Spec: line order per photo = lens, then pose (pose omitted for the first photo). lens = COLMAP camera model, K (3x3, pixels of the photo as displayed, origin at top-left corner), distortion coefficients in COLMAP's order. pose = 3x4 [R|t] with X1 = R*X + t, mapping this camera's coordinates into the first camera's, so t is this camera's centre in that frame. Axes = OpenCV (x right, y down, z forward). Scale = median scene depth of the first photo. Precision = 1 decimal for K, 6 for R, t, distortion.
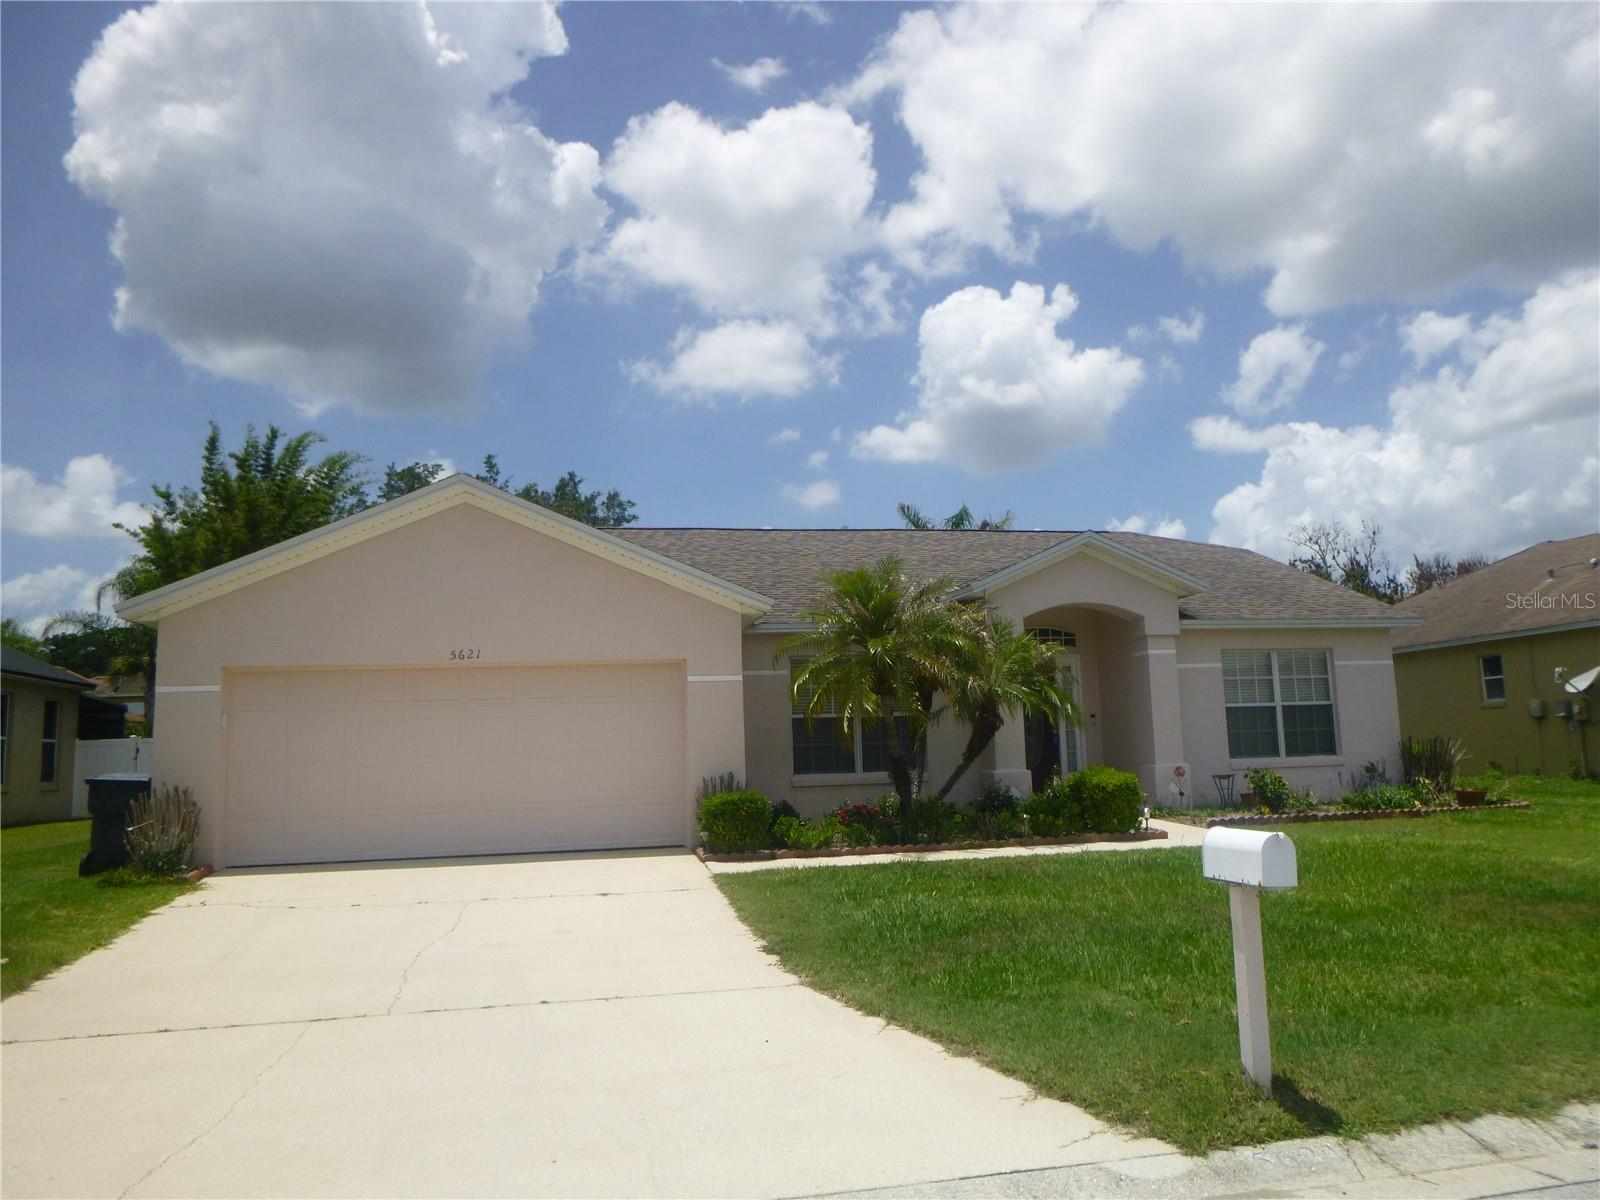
lens RADIAL K [[1167.4, 0, 800.0], [0, 1167.4, 600.0], [0, 0, 1]] dist [-0.010605, -0.001691]
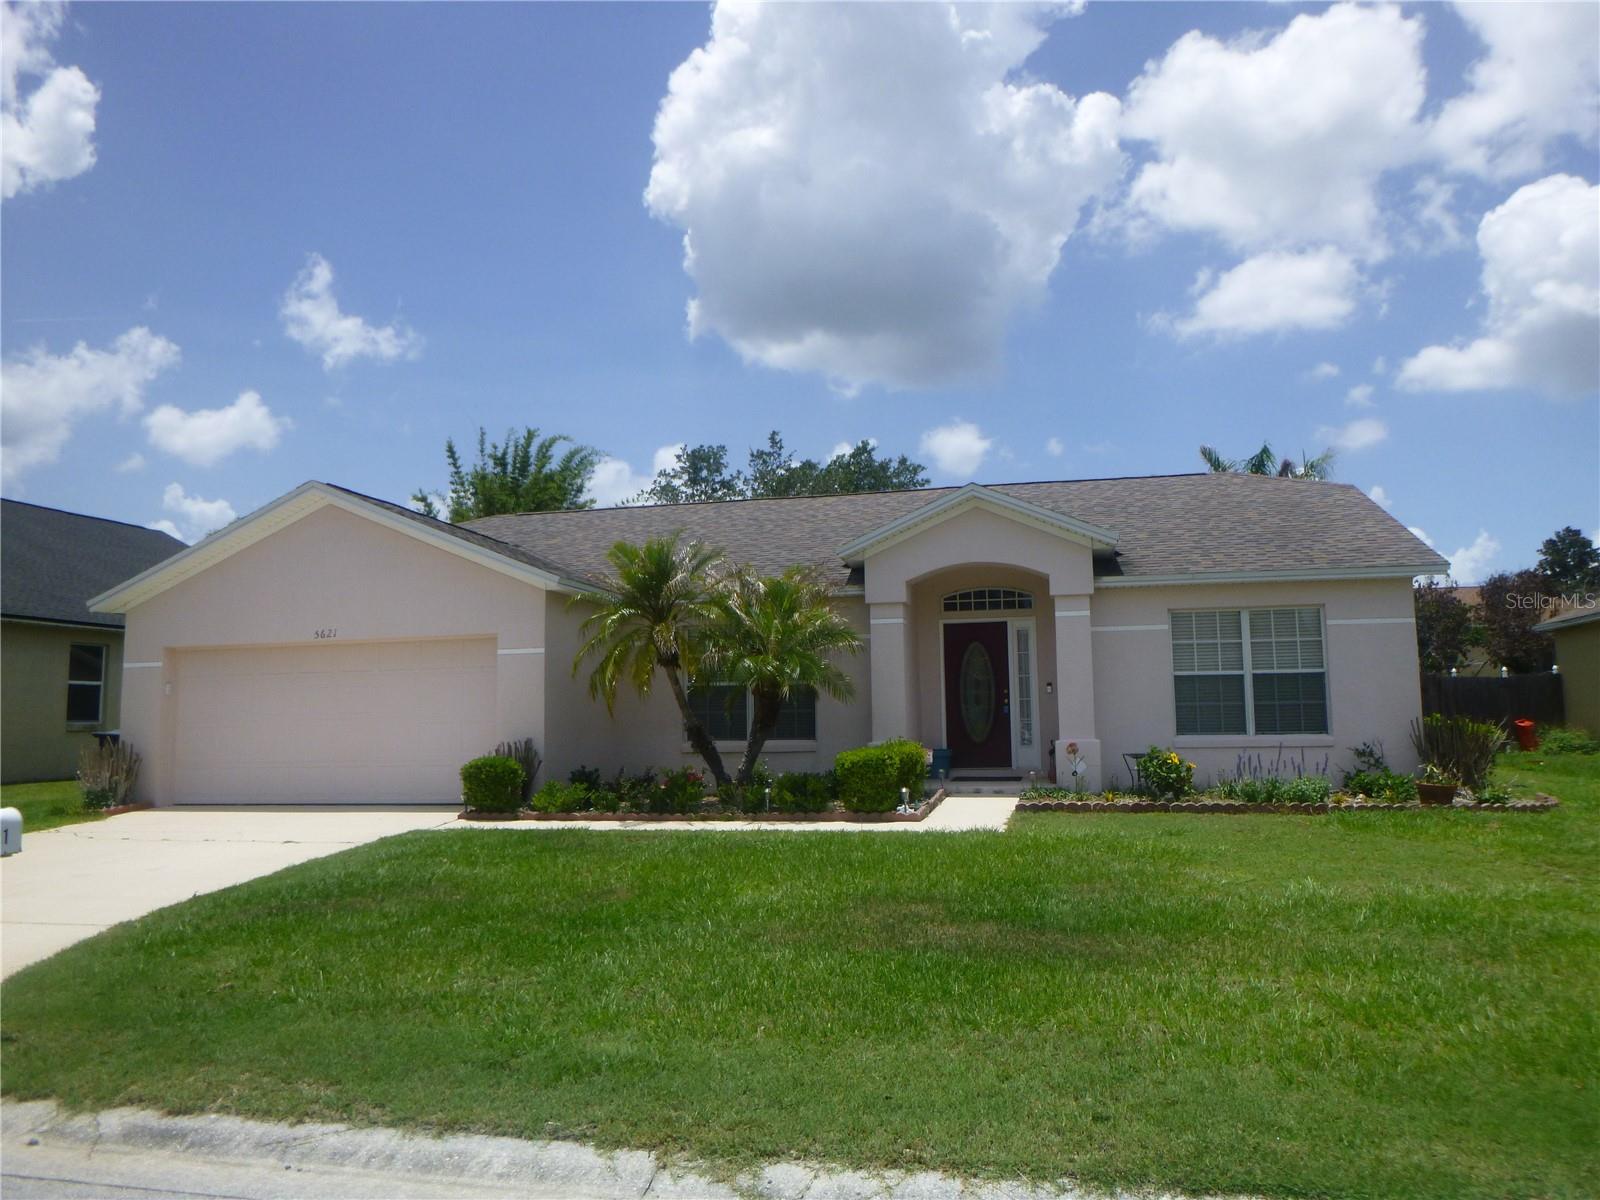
lens RADIAL K [[1153.0, 0, 800.0], [0, 1153.0, 600.0], [0, 0, 1]] dist [-0.000633, -0.000468]
pose [[0.910270, -0.025603, -0.413223, 0.483282], [0.041308, 0.998722, 0.029115, -0.000806], [0.411949, -0.043572, 0.910164, 0.110182]]
